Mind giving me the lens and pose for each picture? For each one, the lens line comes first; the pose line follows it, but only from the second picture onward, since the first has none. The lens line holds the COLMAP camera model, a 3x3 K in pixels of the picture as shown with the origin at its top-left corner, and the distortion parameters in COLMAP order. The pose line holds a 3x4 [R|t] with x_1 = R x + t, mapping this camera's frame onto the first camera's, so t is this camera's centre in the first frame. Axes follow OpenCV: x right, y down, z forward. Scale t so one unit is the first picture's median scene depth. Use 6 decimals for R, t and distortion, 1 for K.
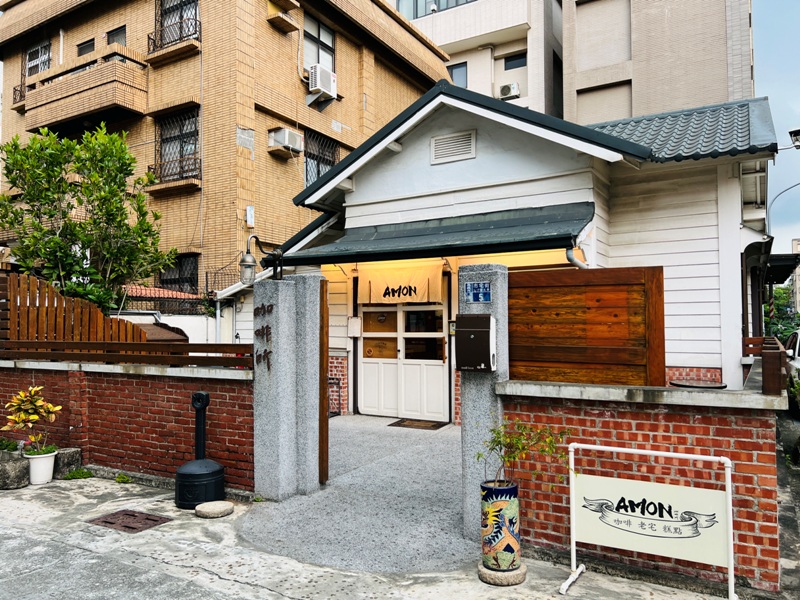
lens RADIAL K [[601.2, 0, 398.3], [0, 601.2, 306.3], [0, 0, 1]] dist [0.062810, -0.073600]
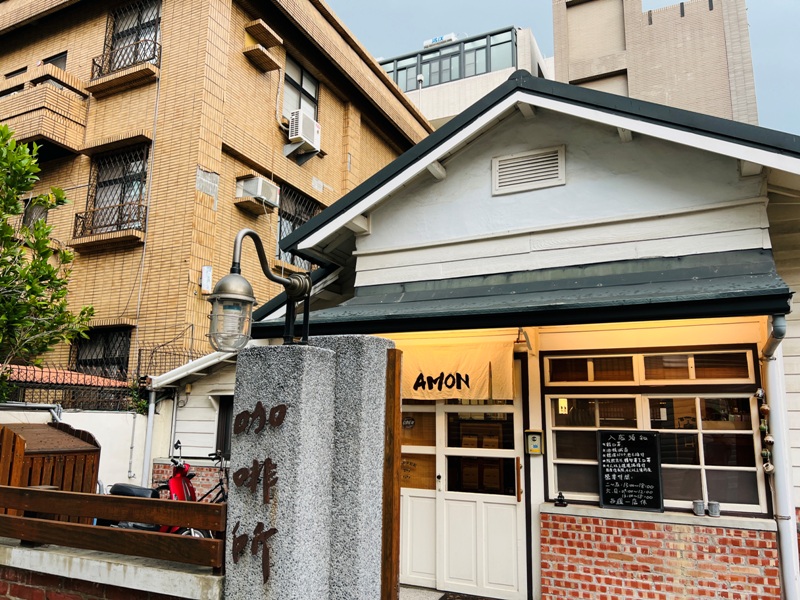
lens RADIAL K [[601.2, 0, 399.9], [0, 601.2, 306.9], [0, 0, 1]] dist [0.062810, -0.073600]
pose [[0.995722, 0.035248, 0.085407, -0.104086], [-0.021872, 0.988020, -0.152767, -0.004769], [-0.089769, 0.150245, 0.984565, 0.363304]]
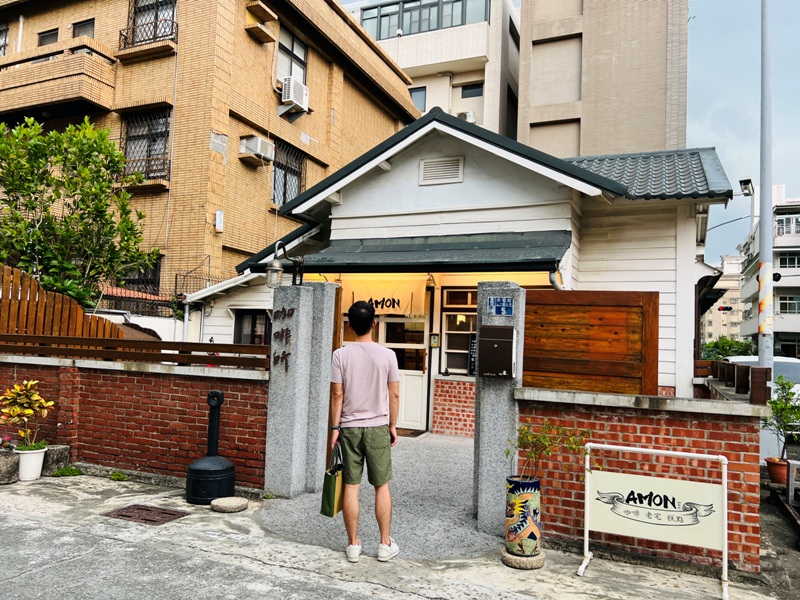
lens RADIAL K [[601.2, 0, 405.9], [0, 601.2, 304.2], [0, 0, 1]] dist [0.062810, -0.073600]
pose [[0.991138, 0.051049, 0.122634, -0.088298], [-0.047488, 0.998366, -0.031786, 0.008249], [-0.124056, 0.025681, 0.991943, -0.038624]]
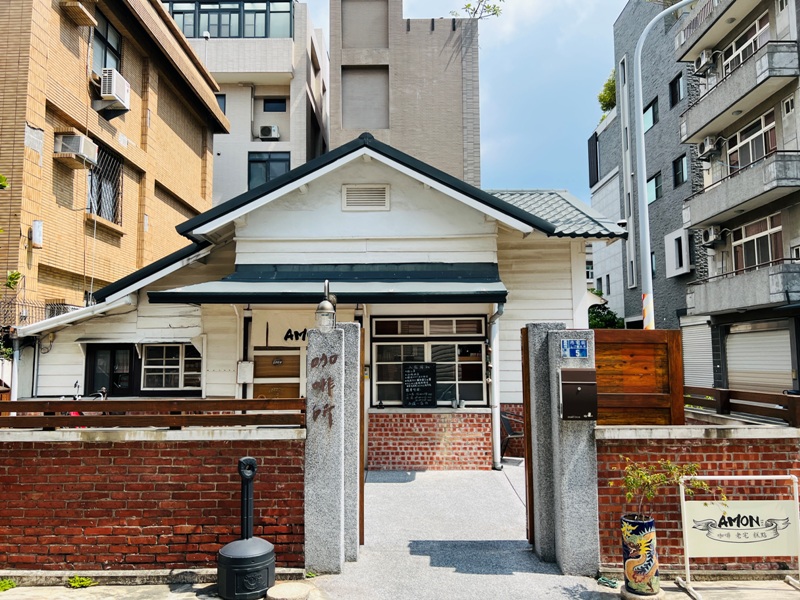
lens RADIAL K [[601.2, 0, 396.7], [0, 601.2, 300.4], [0, 0, 1]] dist [0.062810, -0.073600]
pose [[0.866293, 0.048354, 0.497190, -0.364548], [-0.014811, 0.997353, -0.071191, -0.013713], [-0.499316, 0.054308, 0.864716, 0.089472]]
